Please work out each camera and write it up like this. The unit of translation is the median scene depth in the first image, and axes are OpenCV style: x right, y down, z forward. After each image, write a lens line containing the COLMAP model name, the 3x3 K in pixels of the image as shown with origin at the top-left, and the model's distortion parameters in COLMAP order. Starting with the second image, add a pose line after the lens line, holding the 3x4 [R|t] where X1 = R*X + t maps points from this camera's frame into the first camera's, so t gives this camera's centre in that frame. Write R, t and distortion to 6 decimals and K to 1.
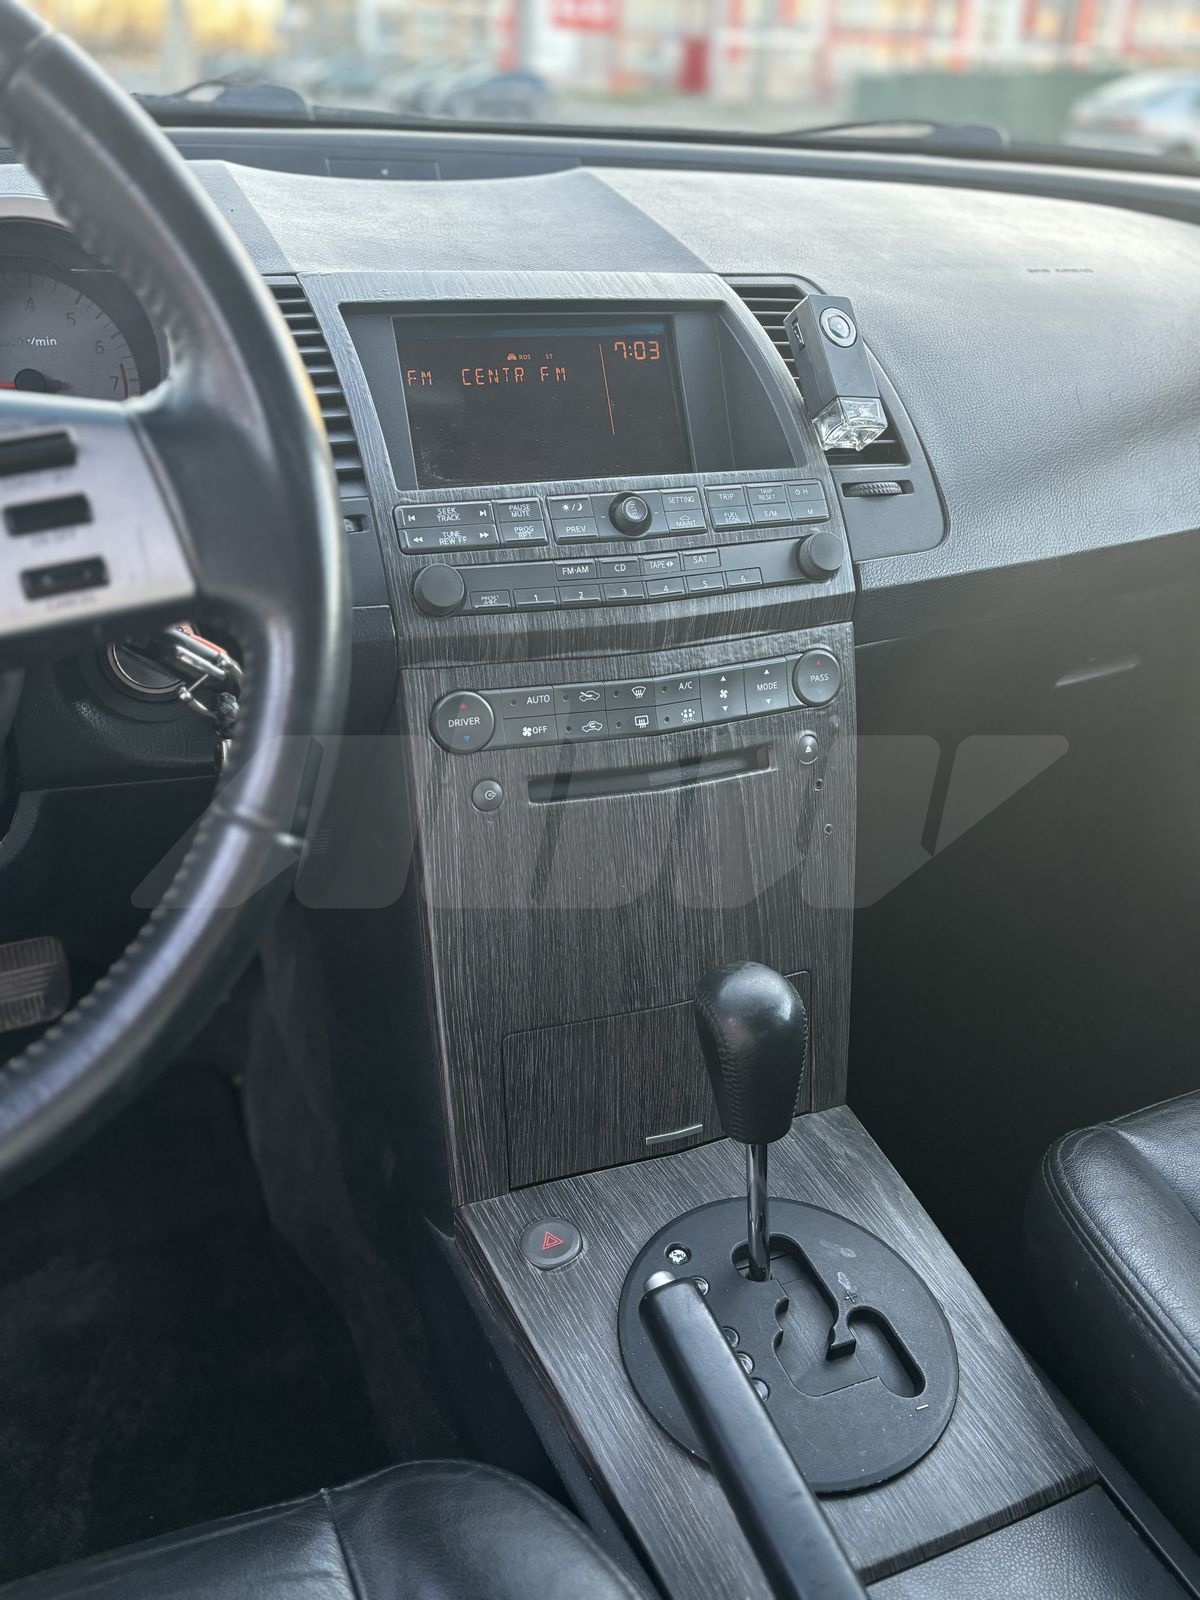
lens RADIAL K [[1370.6, 0, 598.3], [0, 1370.6, 791.0], [0, 0, 1]] dist [0.087288, -0.155433]
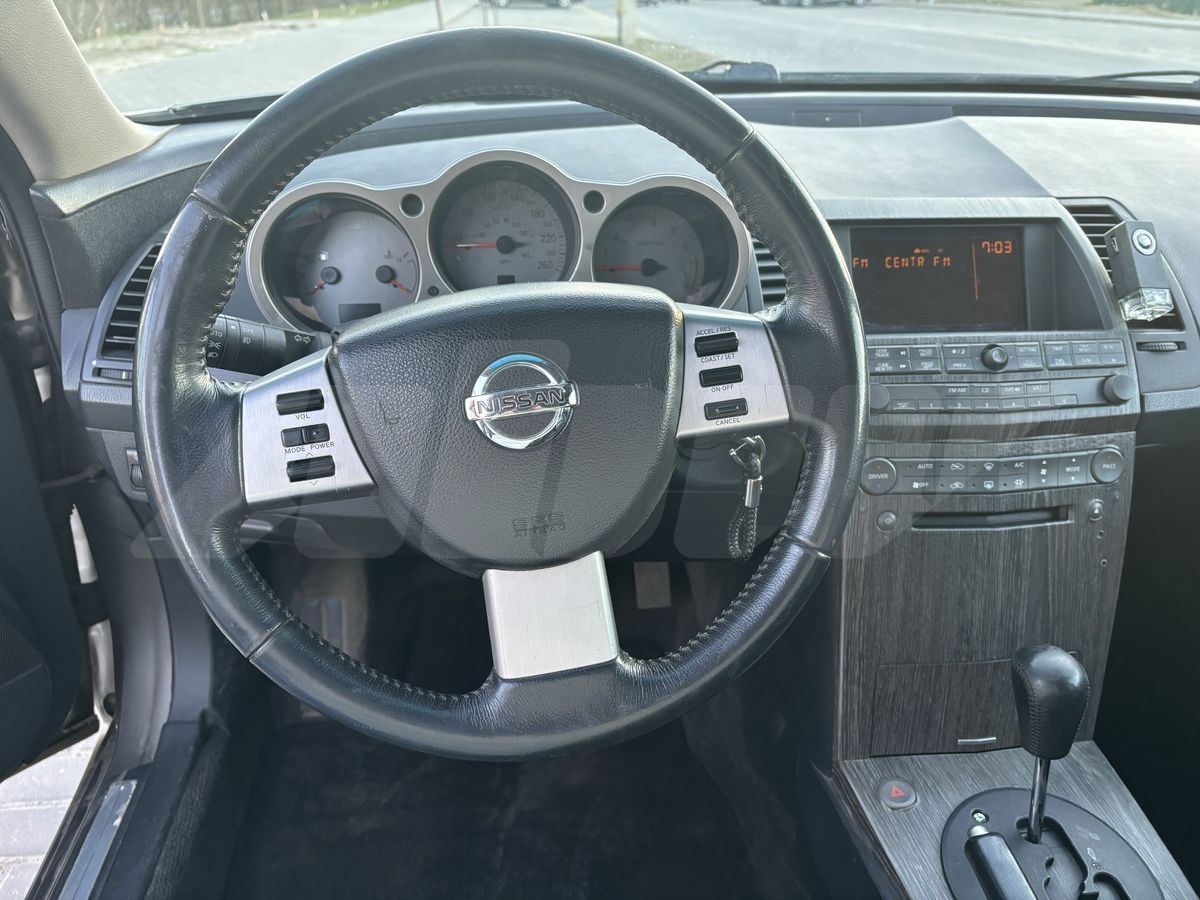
lens RADIAL K [[937.8, 0, 591.2], [0, 937.8, 453.1], [0, 0, 1]] dist [0.004497, -0.002518]
pose [[0.959420, 0.097068, -0.264748, -0.126347], [-0.098904, 0.995076, 0.006421, -0.048295], [0.264067, 0.020024, 0.964296, -0.184085]]
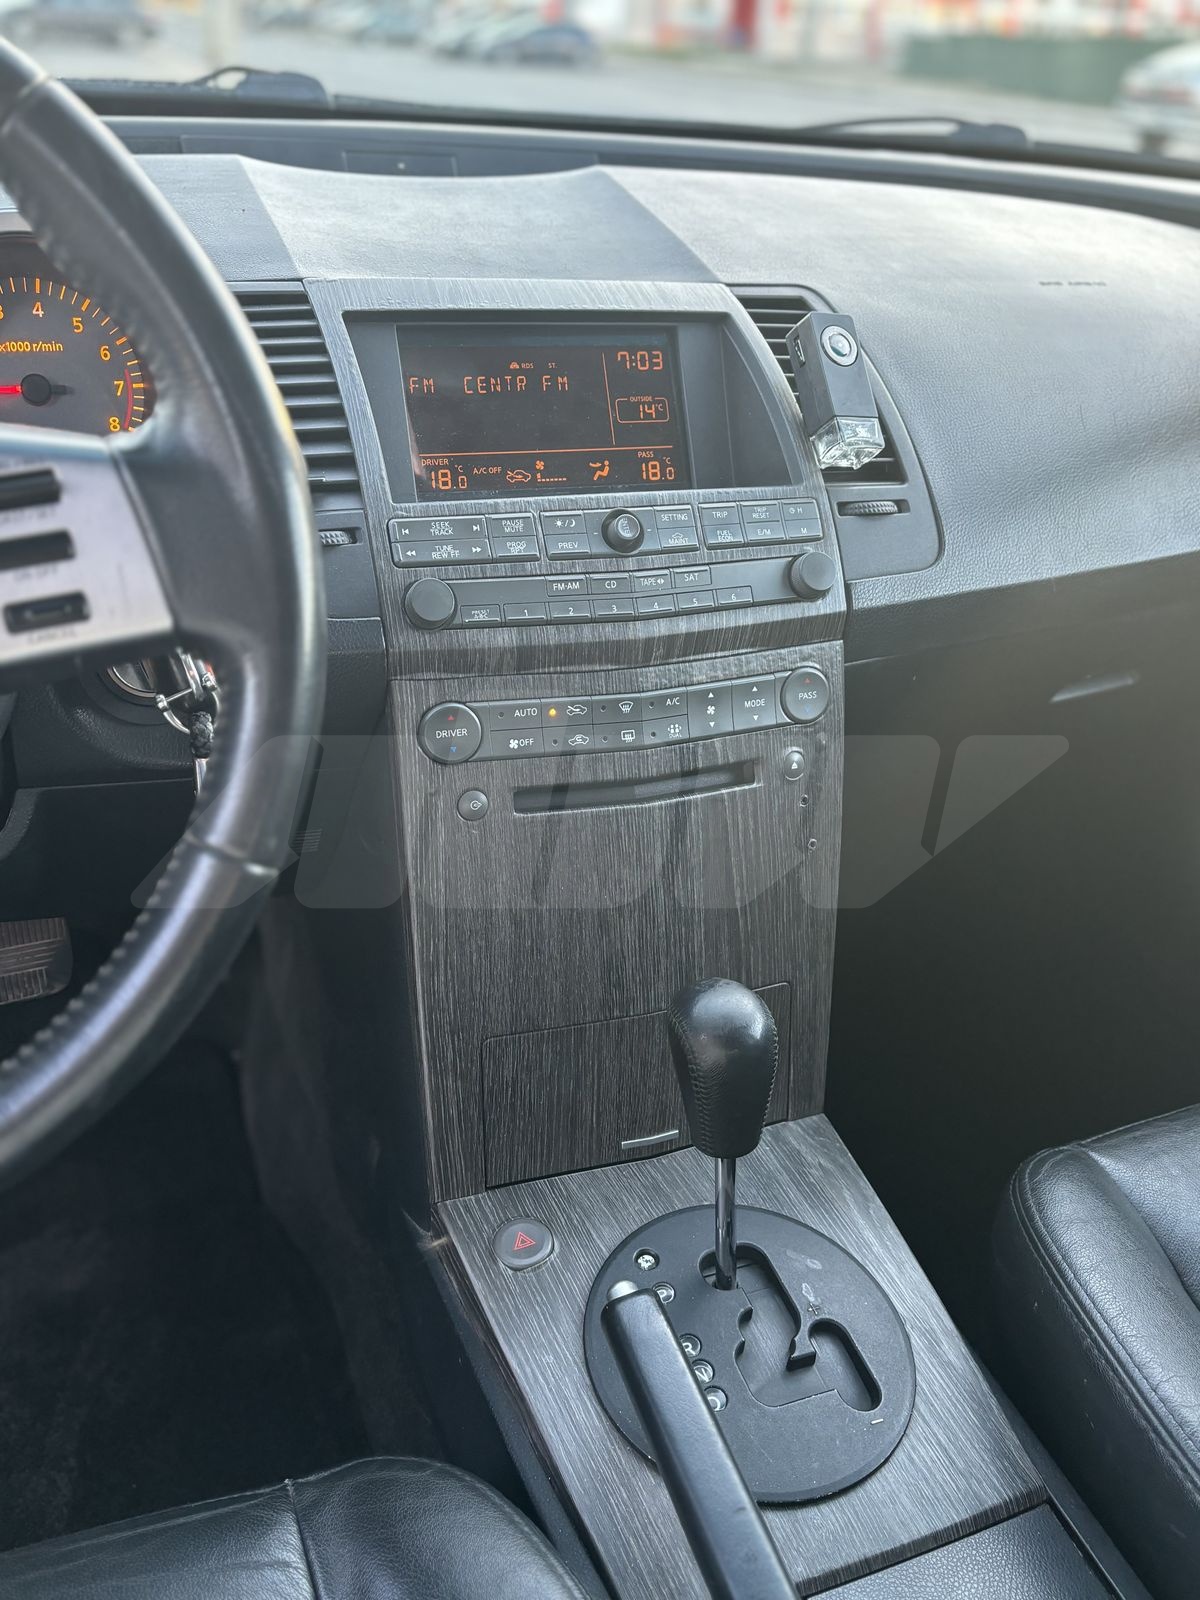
lens RADIAL K [[1372.6, 0, 594.2], [0, 1372.6, 782.9], [0, 0, 1]] dist [0.090973, -0.166834]
pose [[0.999292, 0.031833, -0.020030, 0.027734], [-0.031401, 0.999275, 0.021505, -0.036685], [0.020700, -0.020860, 0.999568, -0.015191]]
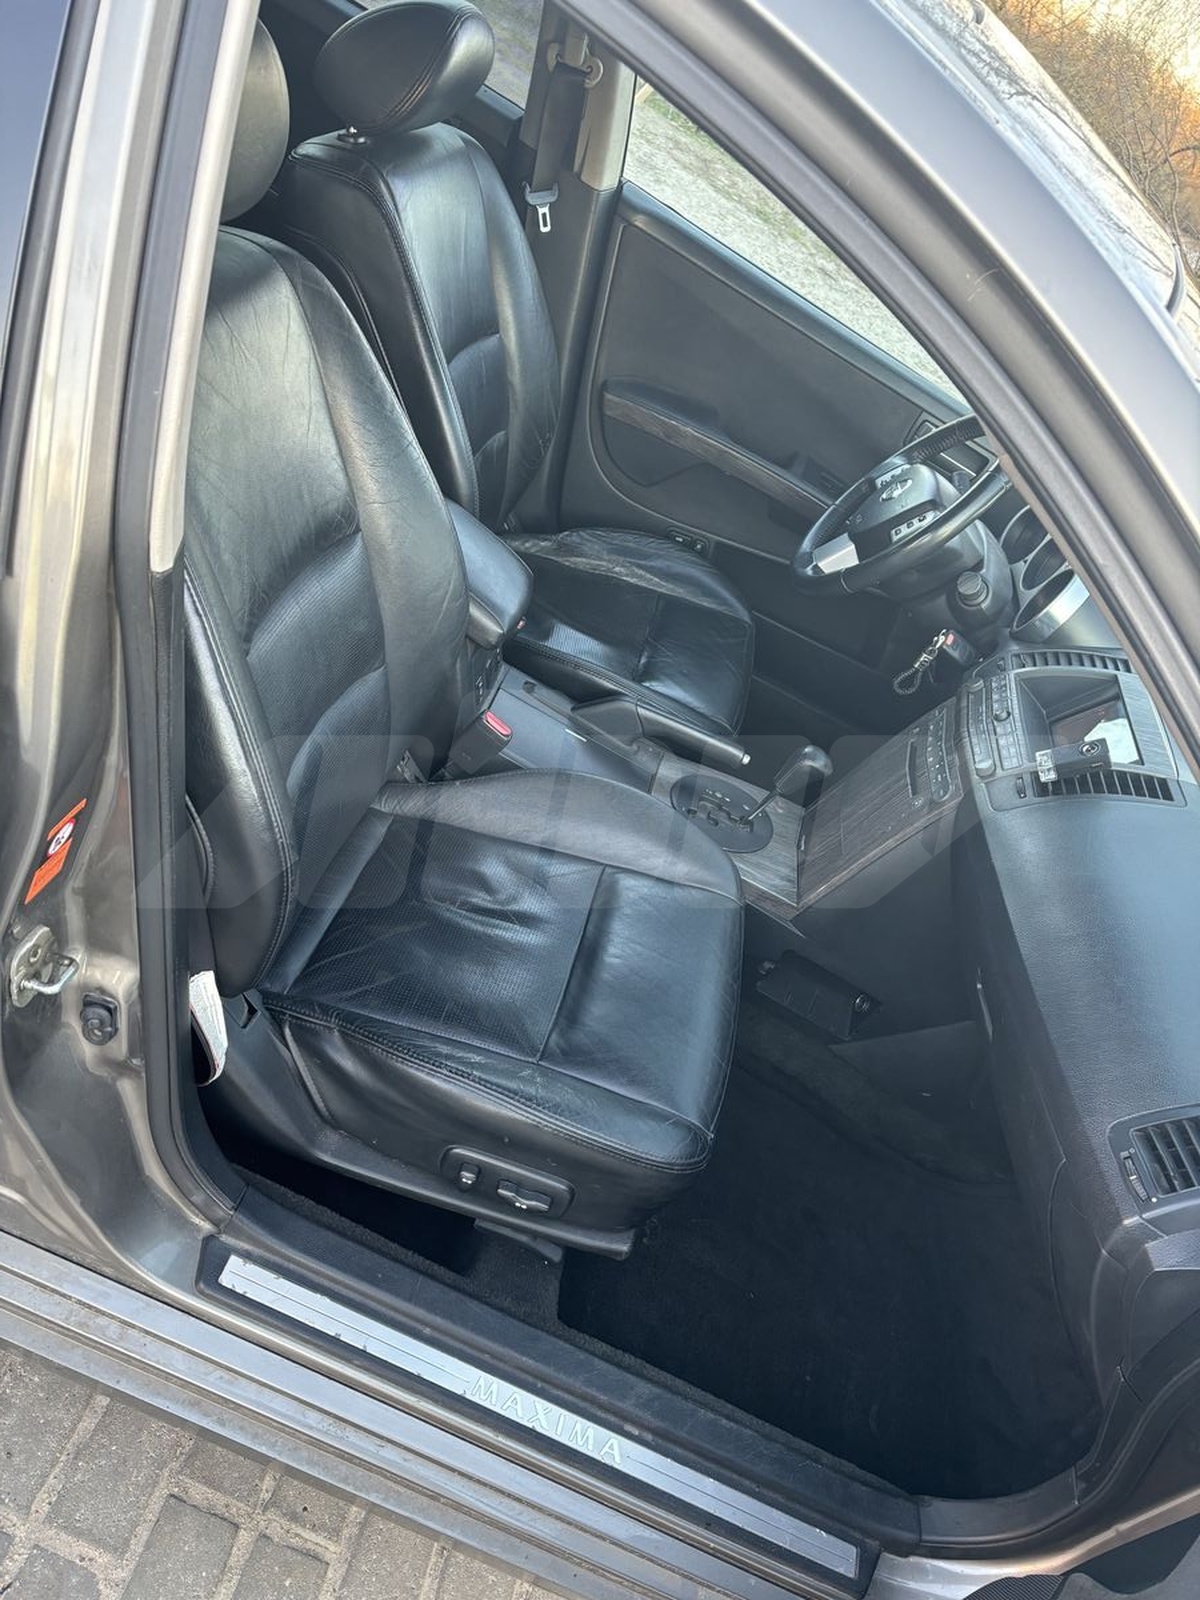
lens RADIAL K [[1207.1, 0, 596.7], [0, 1207.1, 799.0], [0, 0, 1]] dist [0.075625, -0.085055]
pose [[-0.496315, 0.309357, -0.811154, 2.266246], [-0.740134, 0.337558, 0.581598, -0.898288], [0.453733, 0.889018, 0.061431, 0.638982]]
